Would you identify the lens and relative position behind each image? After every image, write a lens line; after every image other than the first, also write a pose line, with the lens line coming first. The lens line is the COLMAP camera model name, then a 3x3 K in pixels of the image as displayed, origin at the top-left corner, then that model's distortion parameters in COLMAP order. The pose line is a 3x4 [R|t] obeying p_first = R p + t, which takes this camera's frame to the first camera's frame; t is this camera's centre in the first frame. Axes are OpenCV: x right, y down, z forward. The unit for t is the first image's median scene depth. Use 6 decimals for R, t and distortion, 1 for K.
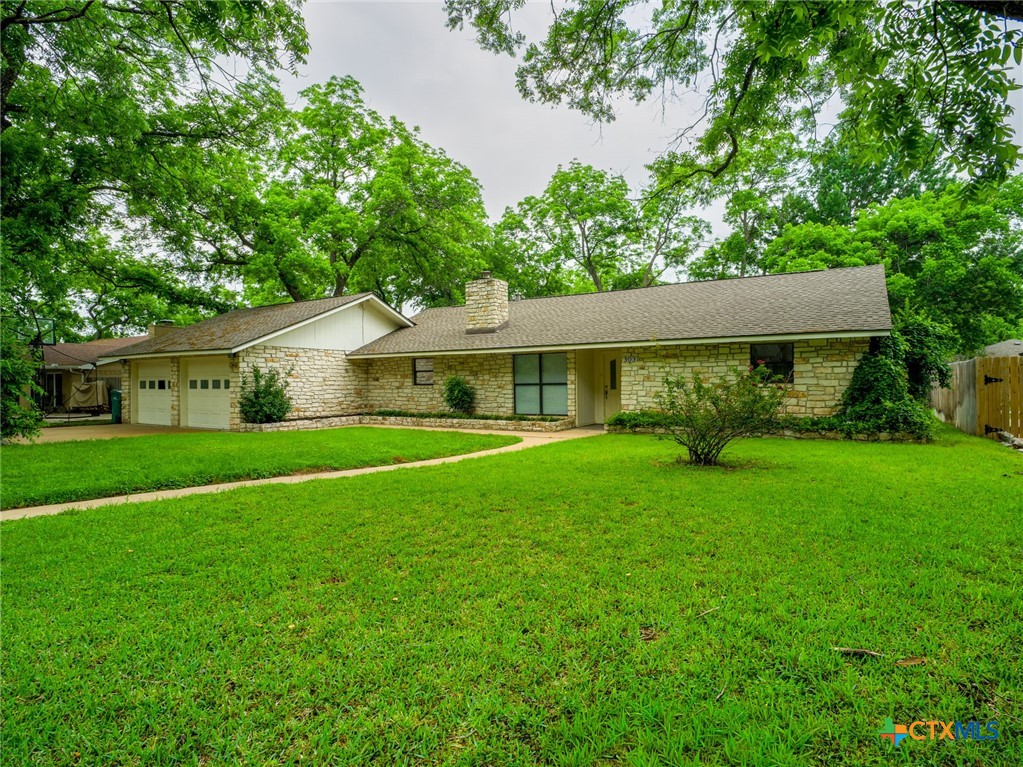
lens RADIAL K [[559.7, 0, 511.5], [0, 559.7, 383.5], [0, 0, 1]] dist [-0.015522, 0.001235]
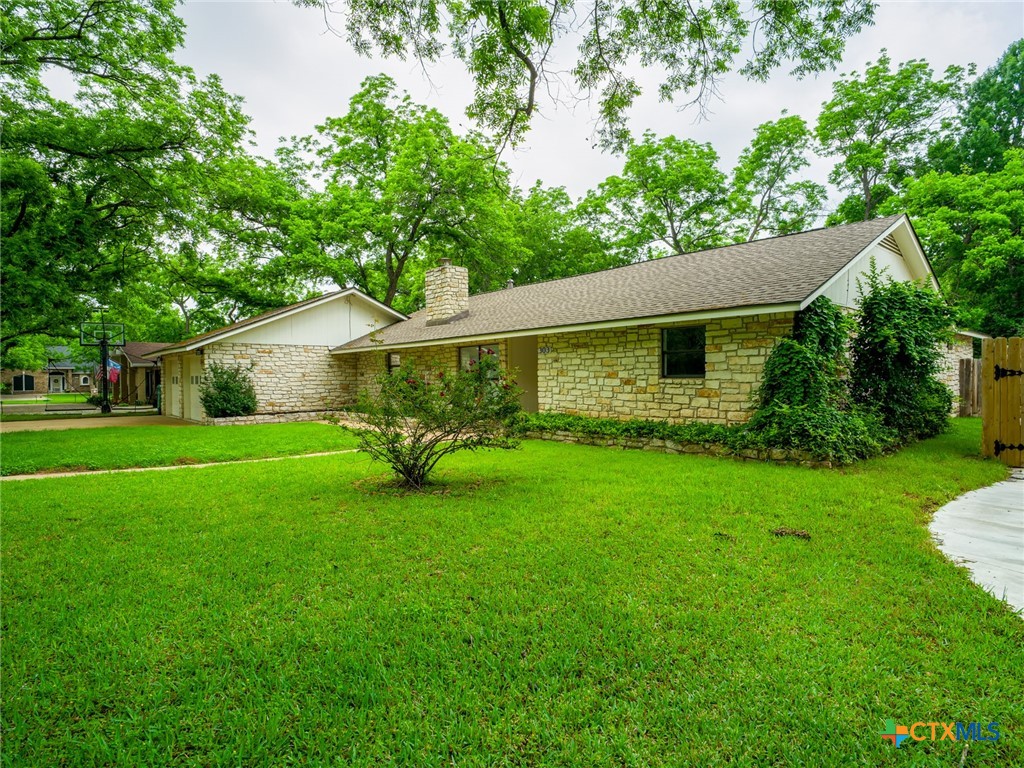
lens RADIAL K [[560.2, 0, 512.0], [0, 560.2, 384.0], [0, 0, 1]] dist [-0.015522, 0.001235]
pose [[0.959175, 0.000966, -0.282812, 0.344363], [0.002252, 0.999936, 0.011055, -0.001239], [0.282804, -0.011241, 0.959112, 0.143632]]
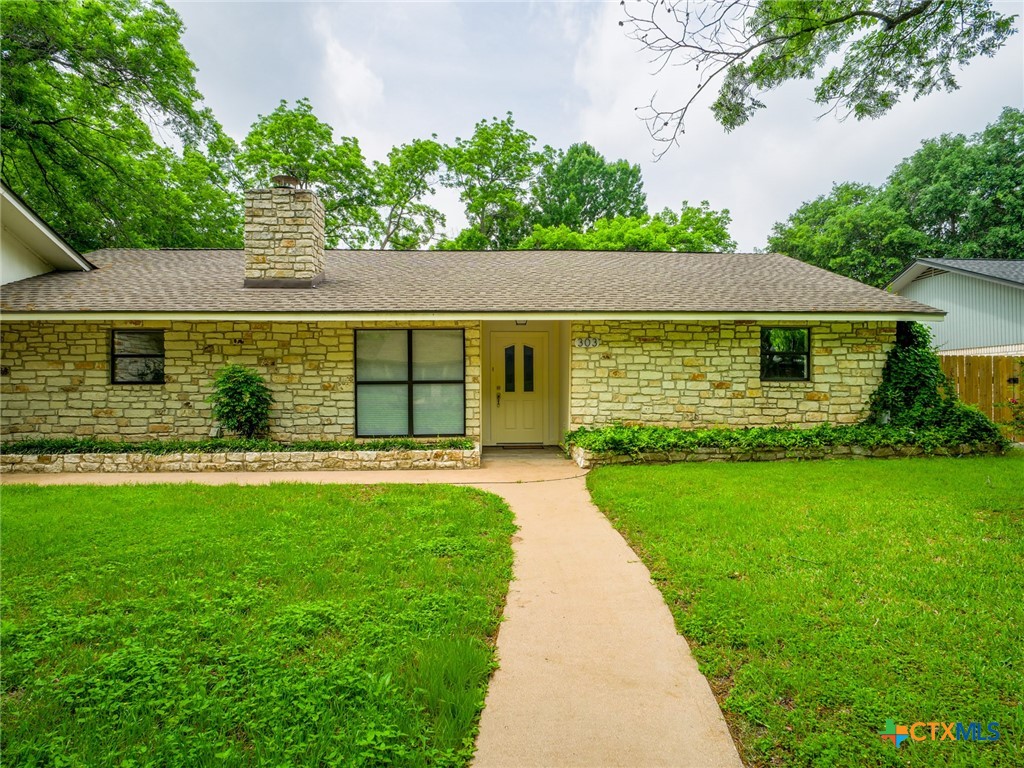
lens RADIAL K [[560.2, 0, 512.0], [0, 560.2, 384.0], [0, 0, 1]] dist [-0.015522, 0.001235]
pose [[0.822068, 0.009908, 0.569303, -0.182124], [-0.001155, 0.999876, -0.015733, 0.011132], [-0.569388, 0.012276, 0.821977, 0.453508]]
